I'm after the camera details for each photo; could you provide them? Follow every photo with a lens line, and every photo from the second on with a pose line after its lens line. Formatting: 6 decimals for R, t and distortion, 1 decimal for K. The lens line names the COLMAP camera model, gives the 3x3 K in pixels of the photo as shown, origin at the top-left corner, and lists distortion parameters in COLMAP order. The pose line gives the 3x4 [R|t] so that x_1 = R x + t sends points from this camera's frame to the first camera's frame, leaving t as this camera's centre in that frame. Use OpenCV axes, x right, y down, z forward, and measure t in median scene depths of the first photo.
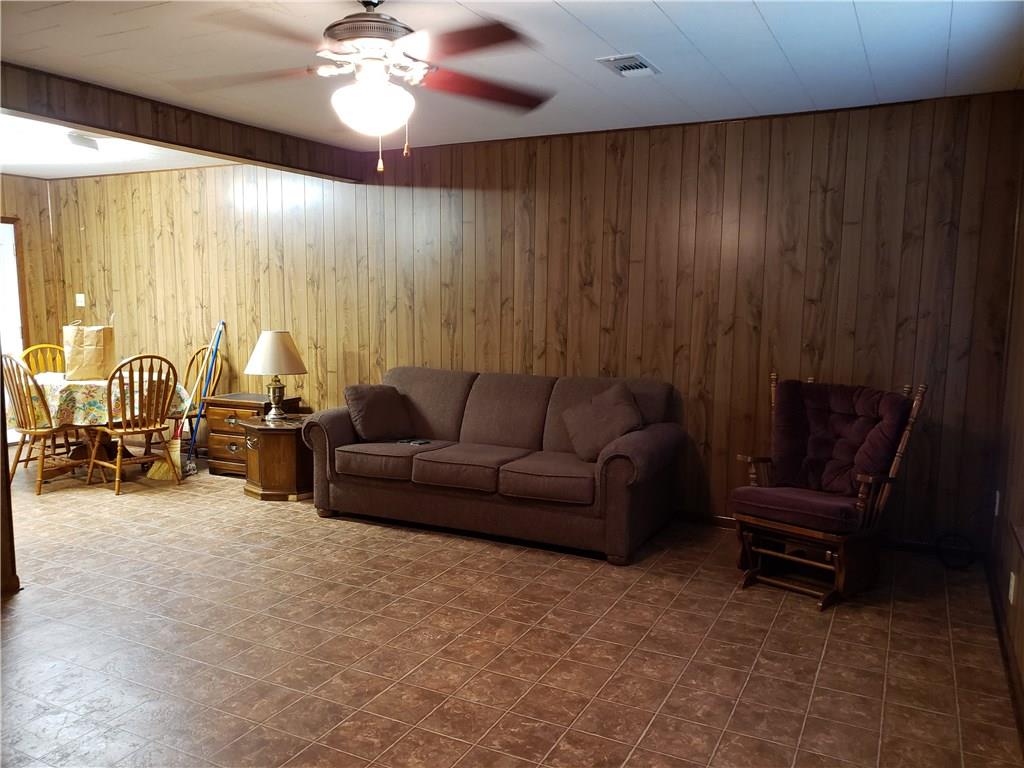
lens RADIAL K [[789.9, 0, 510.2], [0, 789.9, 381.7], [0, 0, 1]] dist [0.027290, -0.022958]
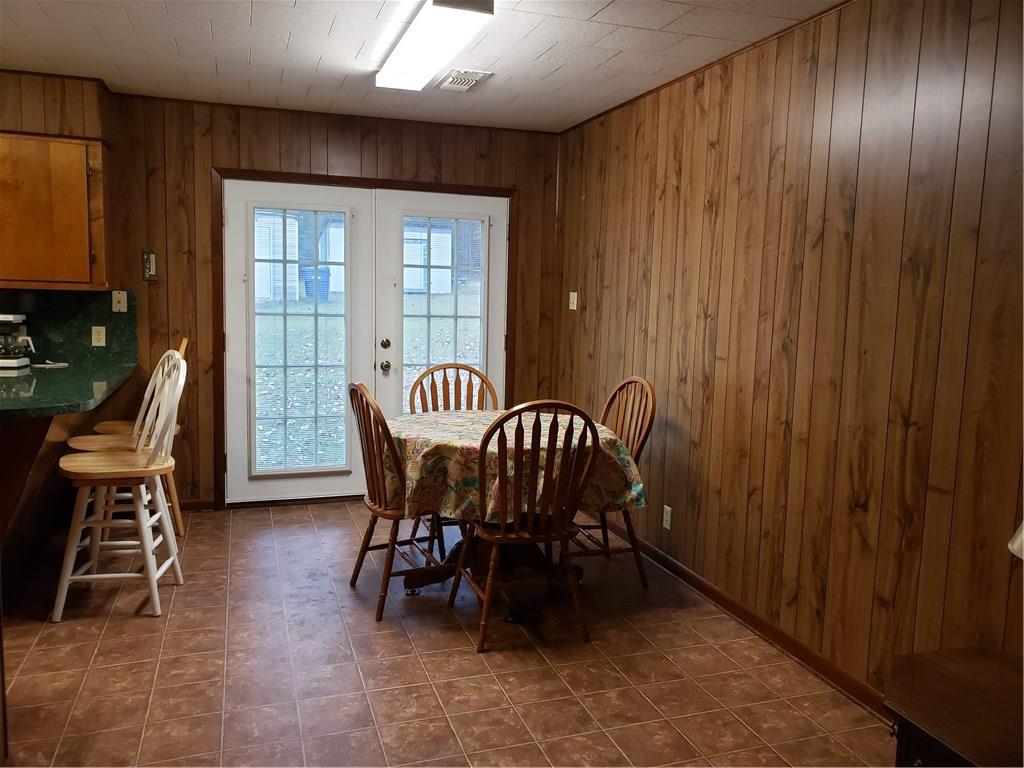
lens RADIAL K [[789.9, 0, 518.2], [0, 789.9, 373.6], [0, 0, 1]] dist [0.027290, -0.022958]
pose [[0.709074, 0.083018, -0.700230, -0.127443], [-0.092817, 0.995393, 0.024024, -0.075541], [0.698999, 0.047959, 0.713513, 0.701053]]
